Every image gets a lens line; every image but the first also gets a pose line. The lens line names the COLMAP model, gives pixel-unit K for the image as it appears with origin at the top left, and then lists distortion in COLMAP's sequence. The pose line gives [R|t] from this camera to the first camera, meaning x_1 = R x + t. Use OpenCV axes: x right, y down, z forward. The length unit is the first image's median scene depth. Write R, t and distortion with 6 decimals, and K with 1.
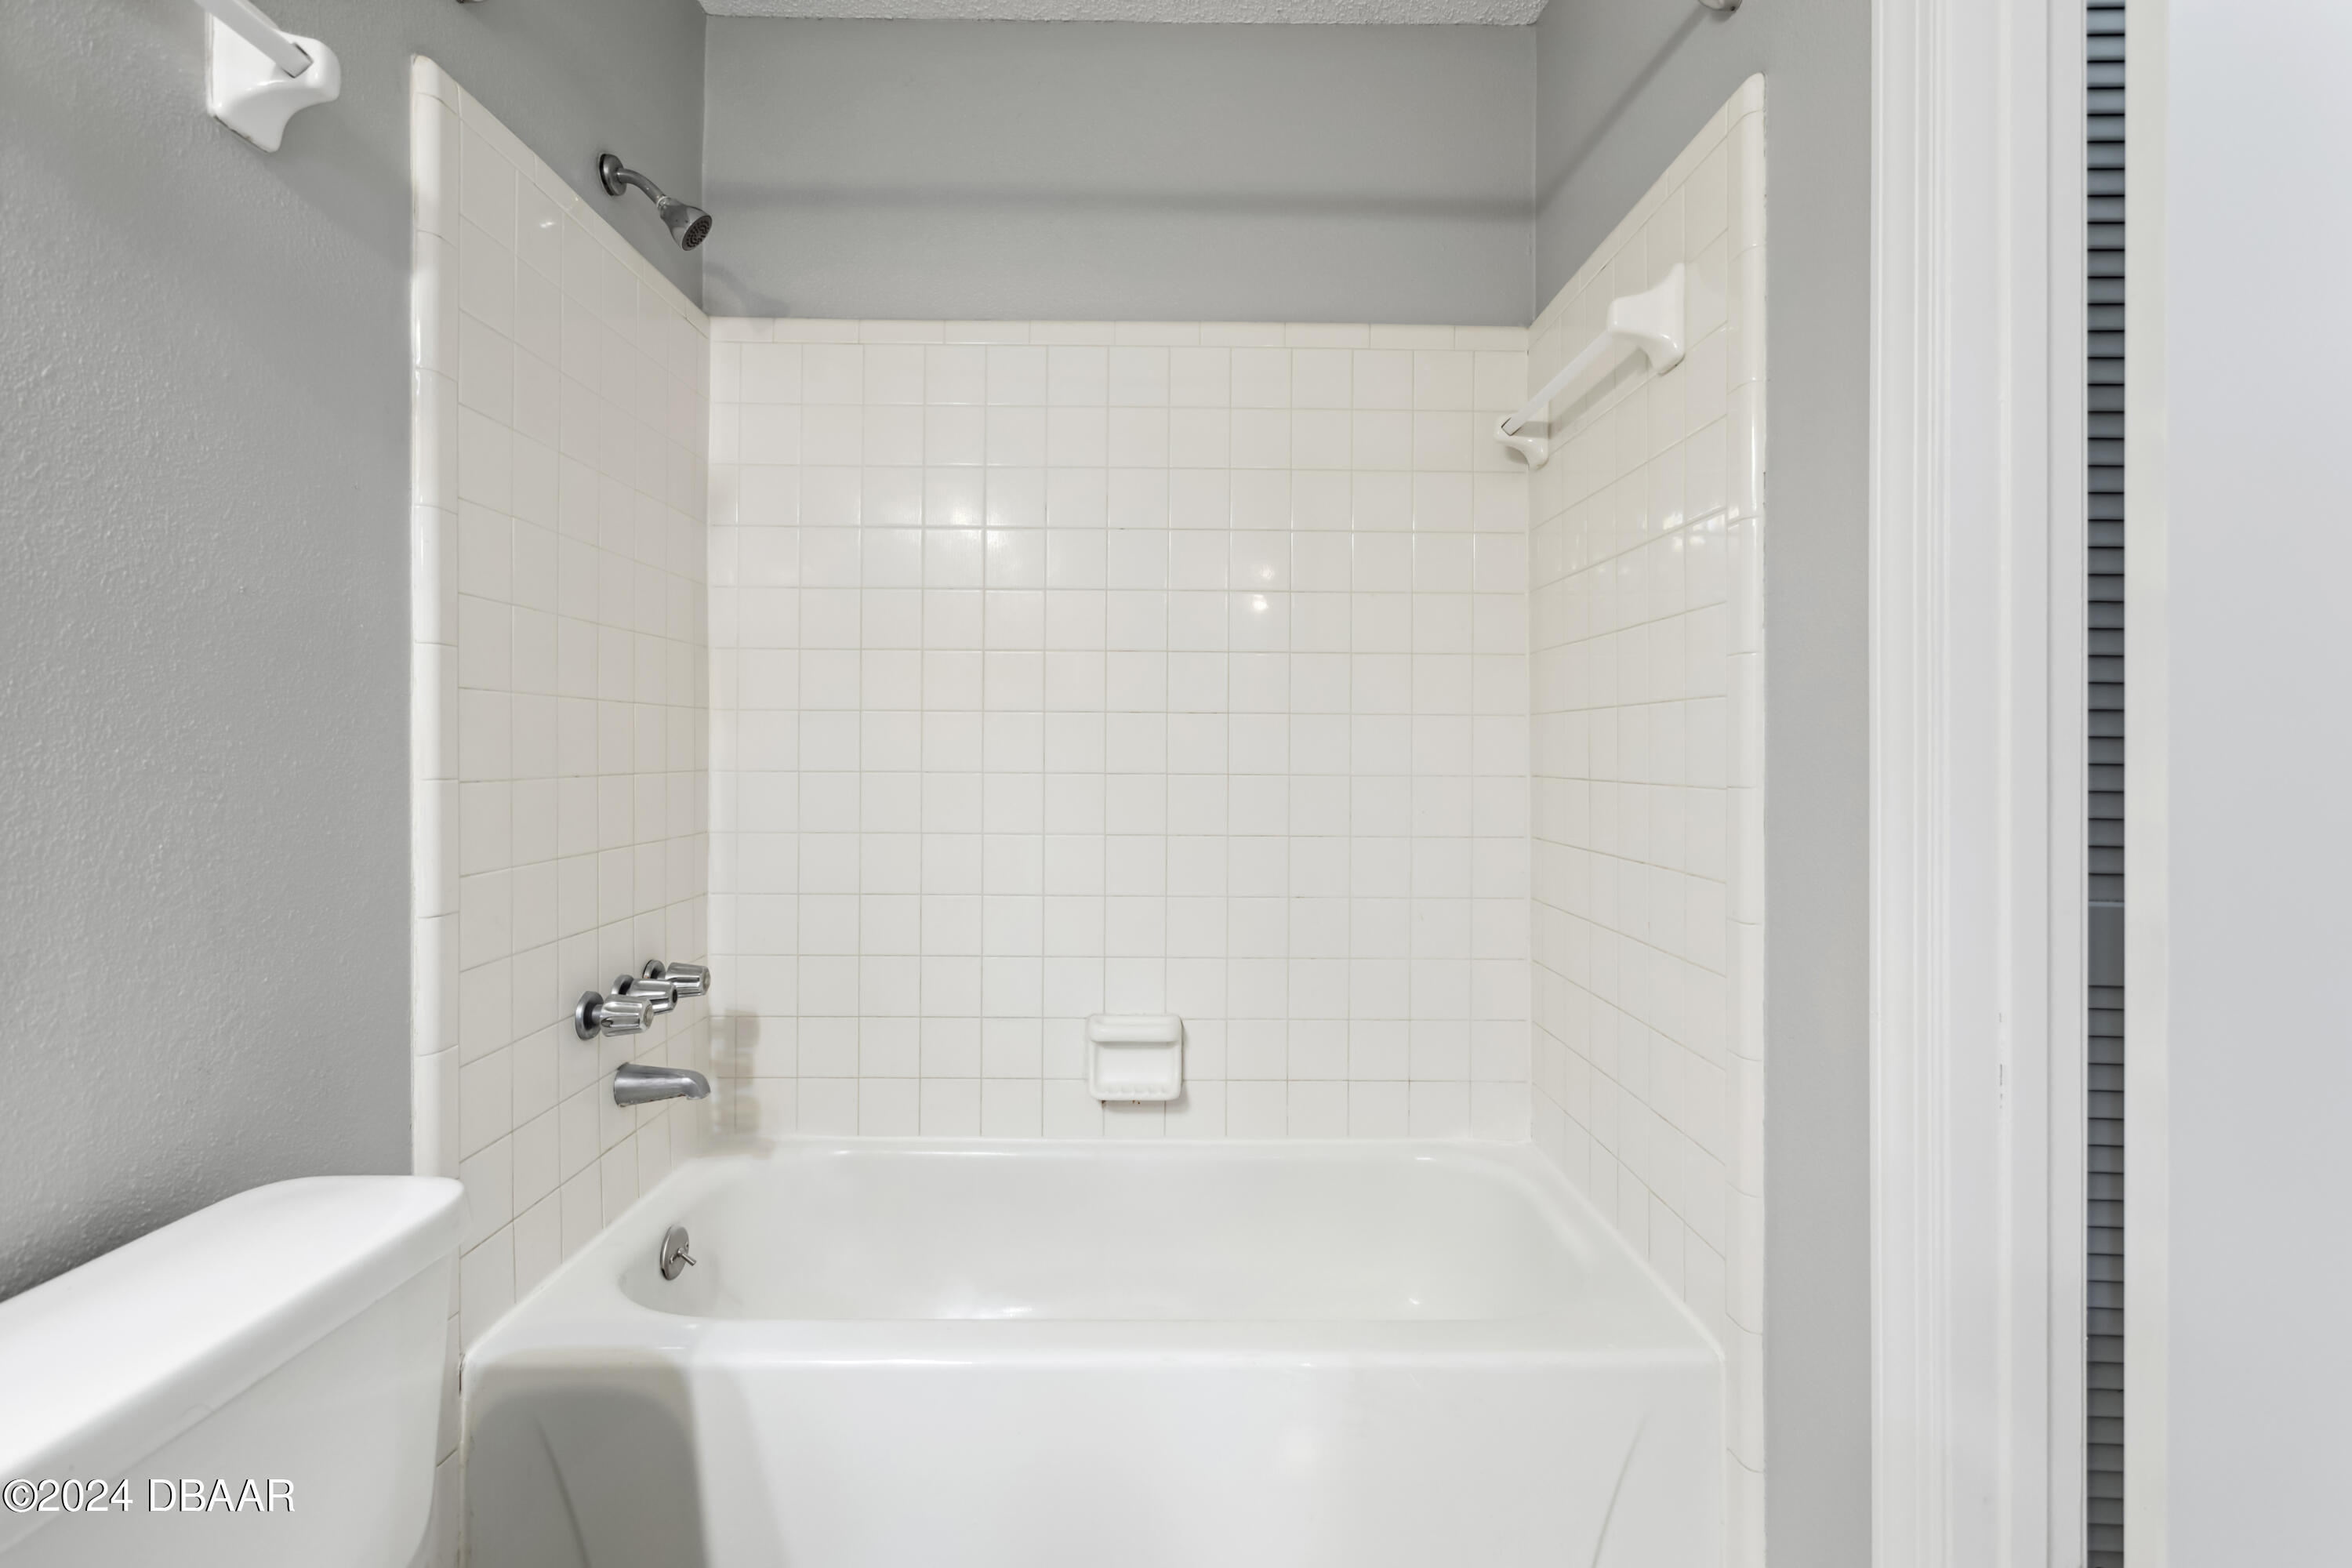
lens RADIAL K [[1130.7, 0, 1179.3], [0, 1130.7, 750.3], [0, 0, 1]] dist [-0.002763, 0.000800]
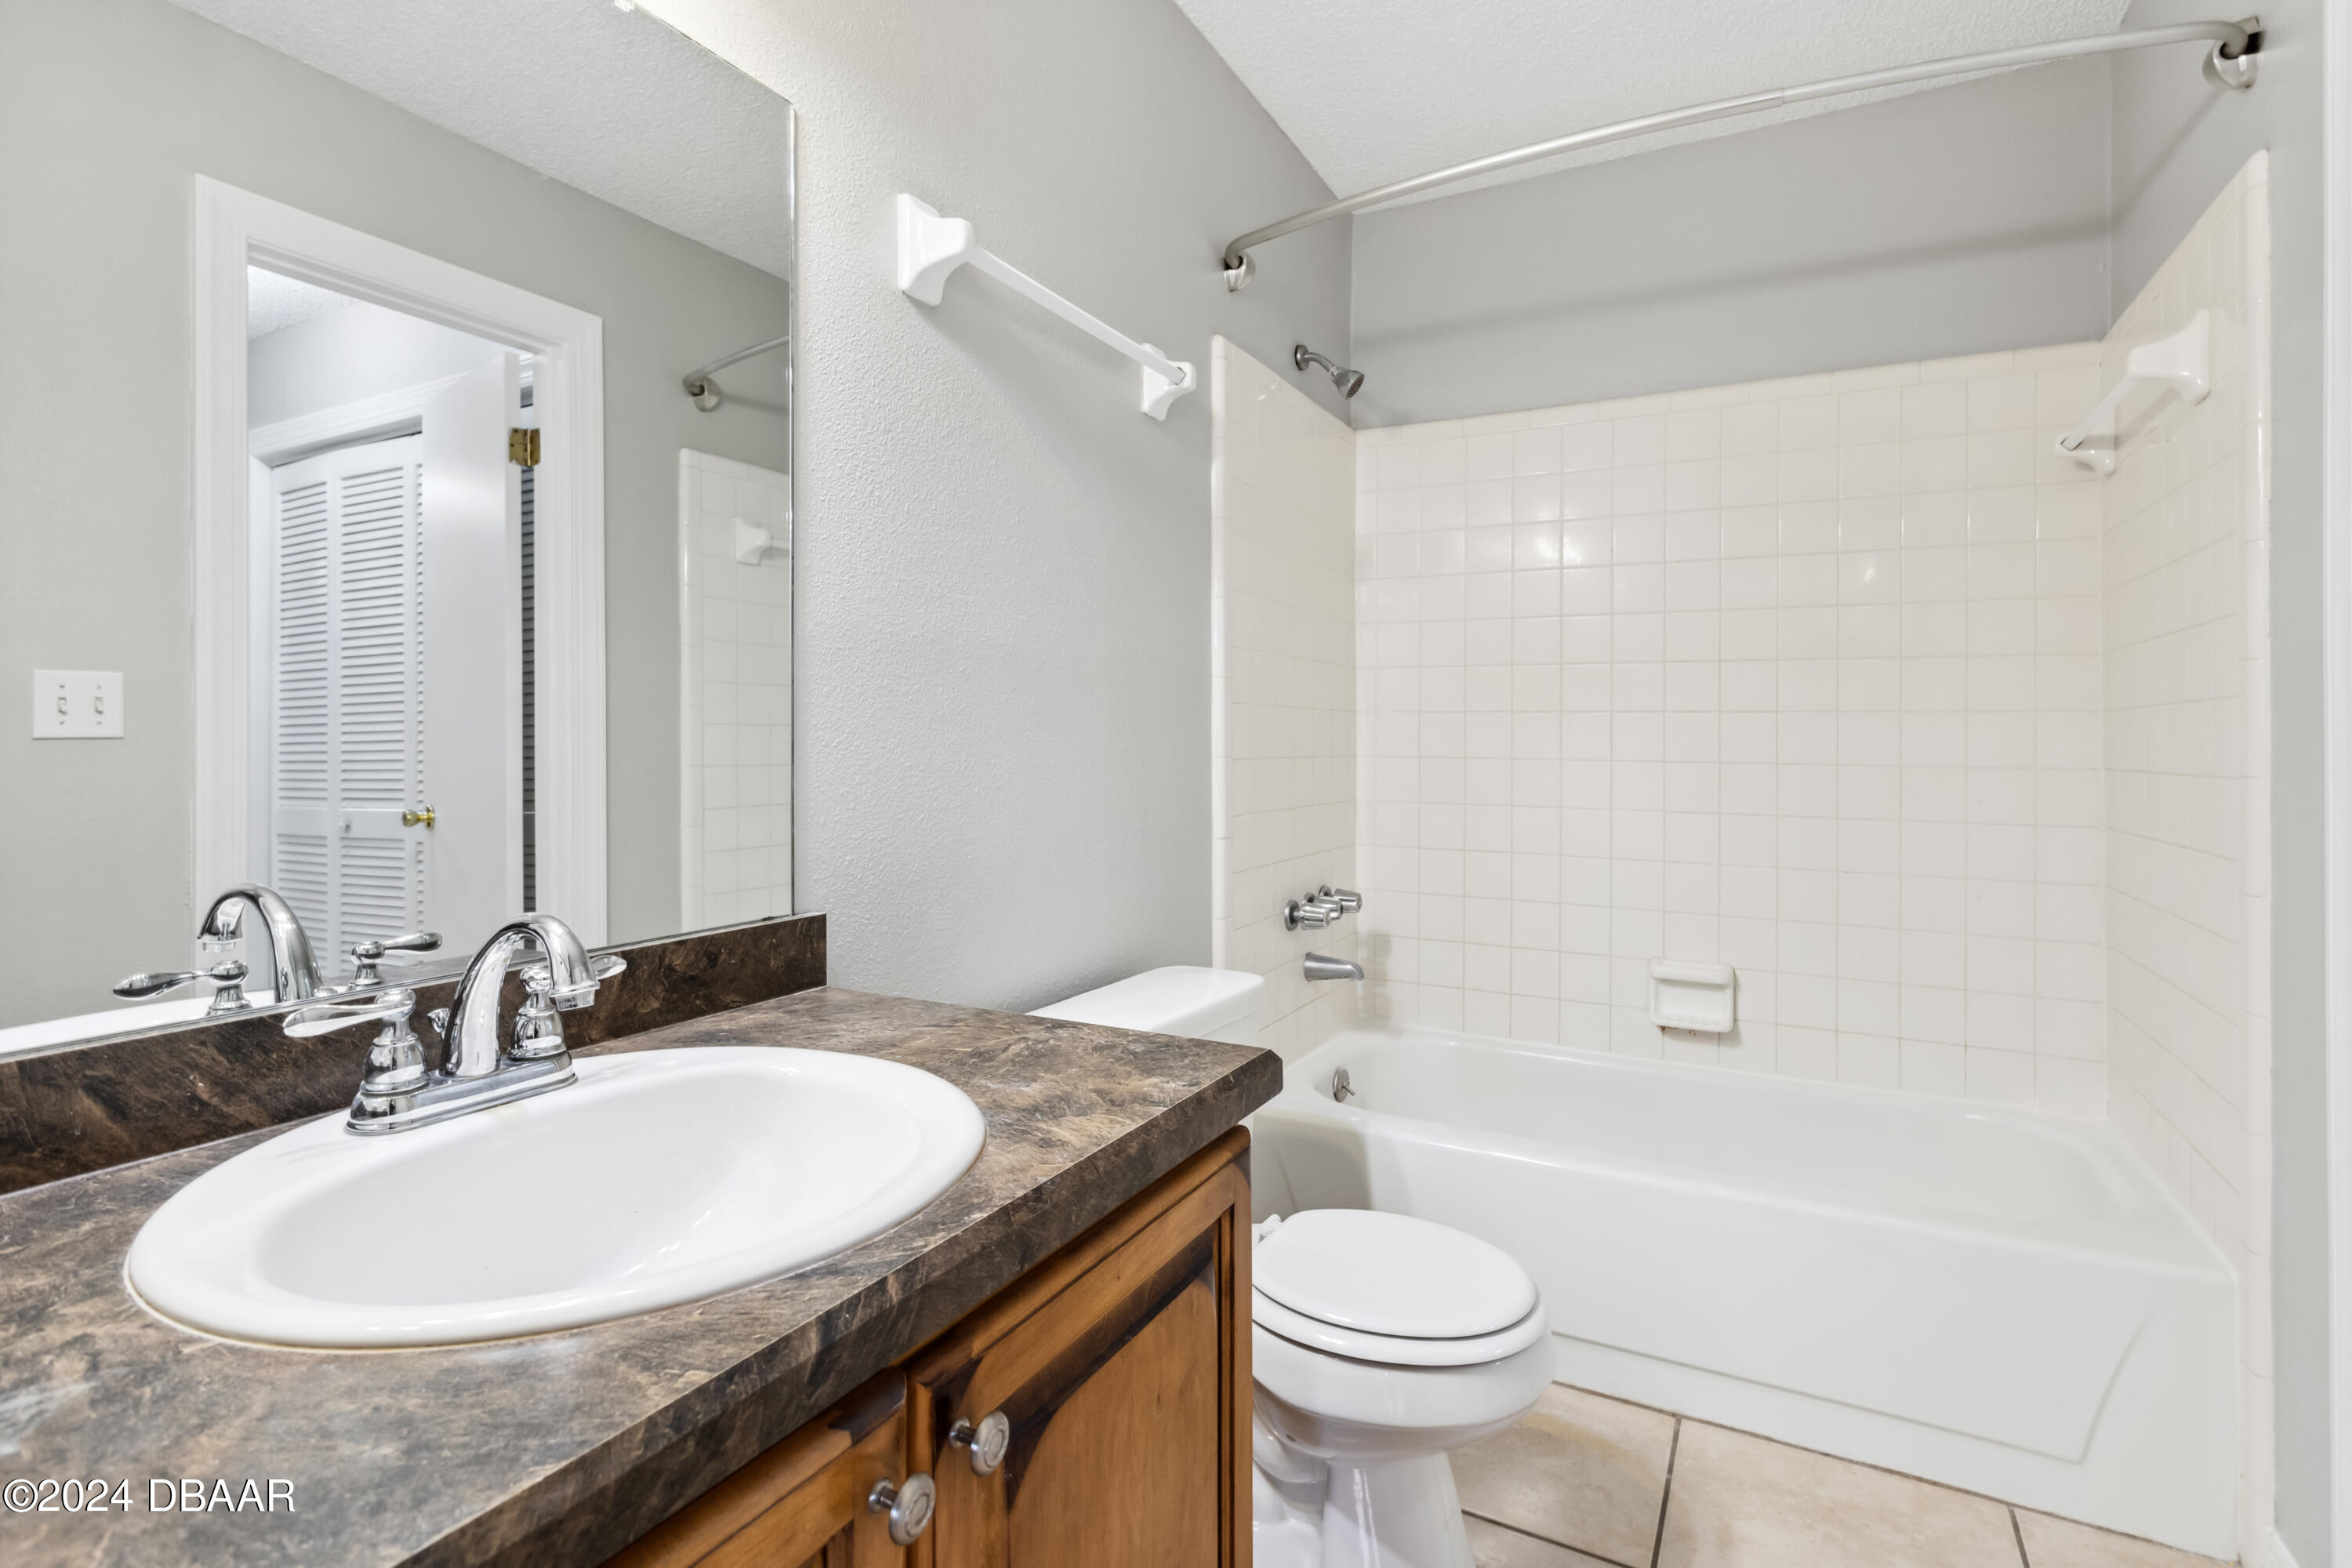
lens RADIAL K [[1130.7, 0, 1179.3], [0, 1130.7, 750.3], [0, 0, 1]] dist [-0.002763, 0.000800]
pose [[0.875570, -0.000379, -0.483092, 0.075058], [0.001092, 0.999999, 0.001195, 0.008291], [0.483091, -0.001574, 0.875569, -0.370369]]
